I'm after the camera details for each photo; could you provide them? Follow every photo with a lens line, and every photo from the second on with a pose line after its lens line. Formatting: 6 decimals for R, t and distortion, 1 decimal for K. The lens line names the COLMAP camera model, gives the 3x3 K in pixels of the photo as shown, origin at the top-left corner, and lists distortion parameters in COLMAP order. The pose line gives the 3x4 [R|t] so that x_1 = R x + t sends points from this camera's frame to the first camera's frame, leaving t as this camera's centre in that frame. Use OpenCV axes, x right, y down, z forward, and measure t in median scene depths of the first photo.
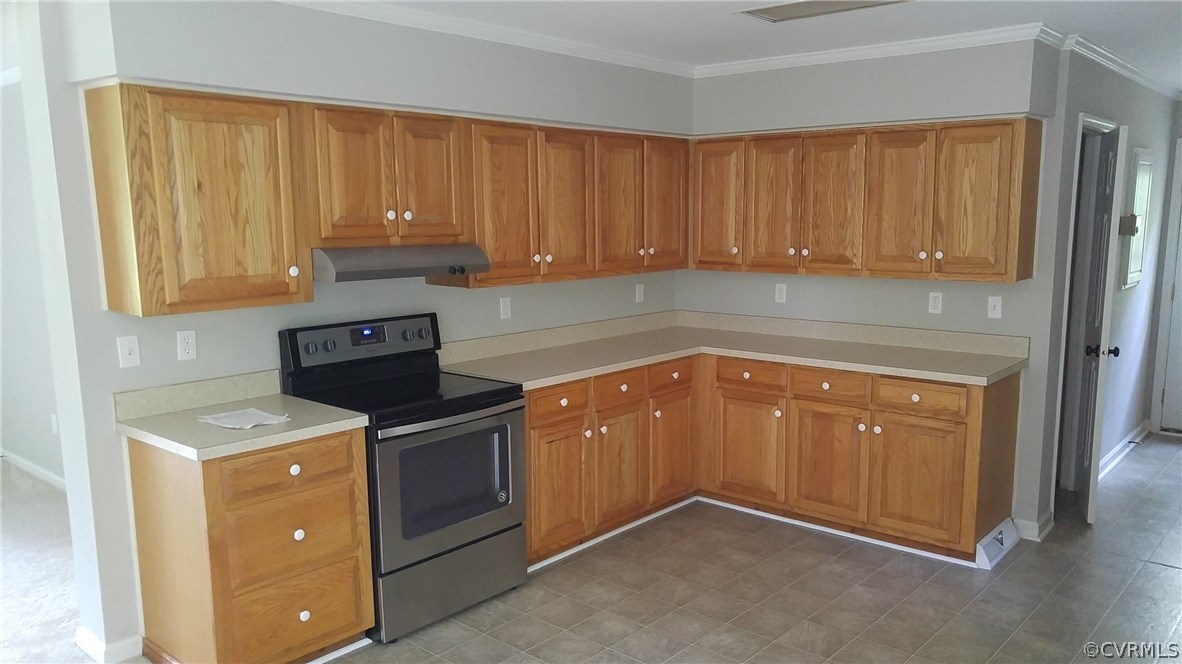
lens RADIAL K [[882.0, 0, 575.5], [0, 882.0, 368.3], [0, 0, 1]] dist [-0.004306, -0.001352]
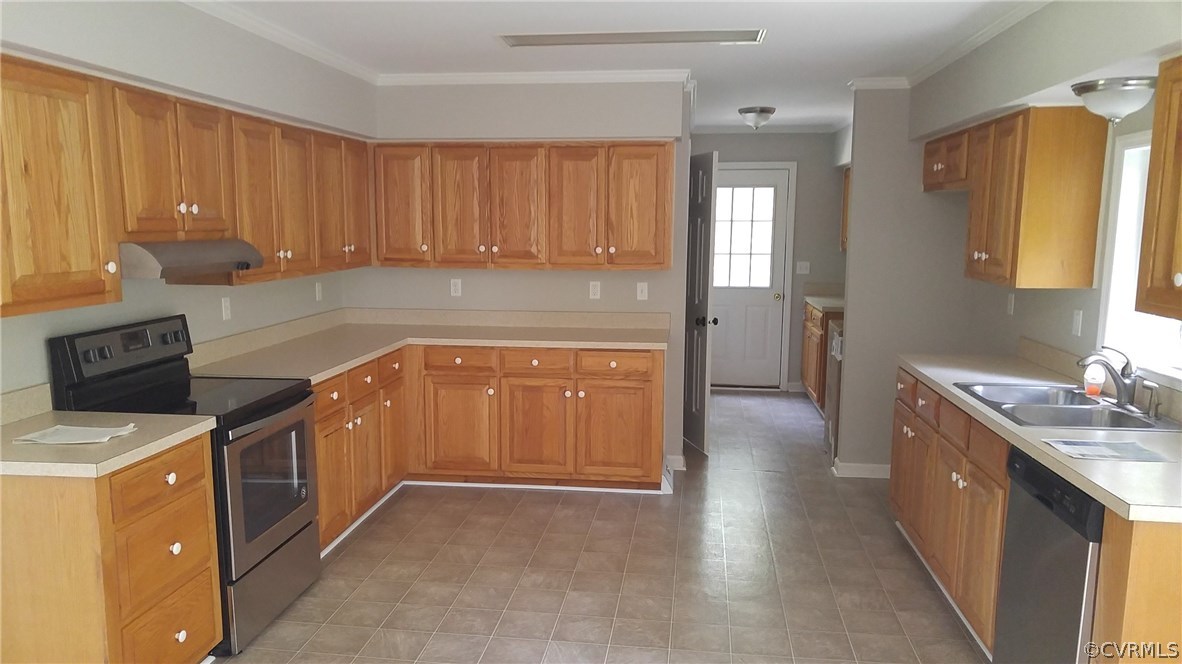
lens RADIAL K [[882.0, 0, 575.2], [0, 882.0, 378.7], [0, 0, 1]] dist [-0.004306, -0.001352]
pose [[0.835495, -0.085359, 0.542827, -0.328340], [0.083935, 0.996093, 0.027446, 0.014703], [-0.543049, 0.022631, 0.839396, -0.008252]]
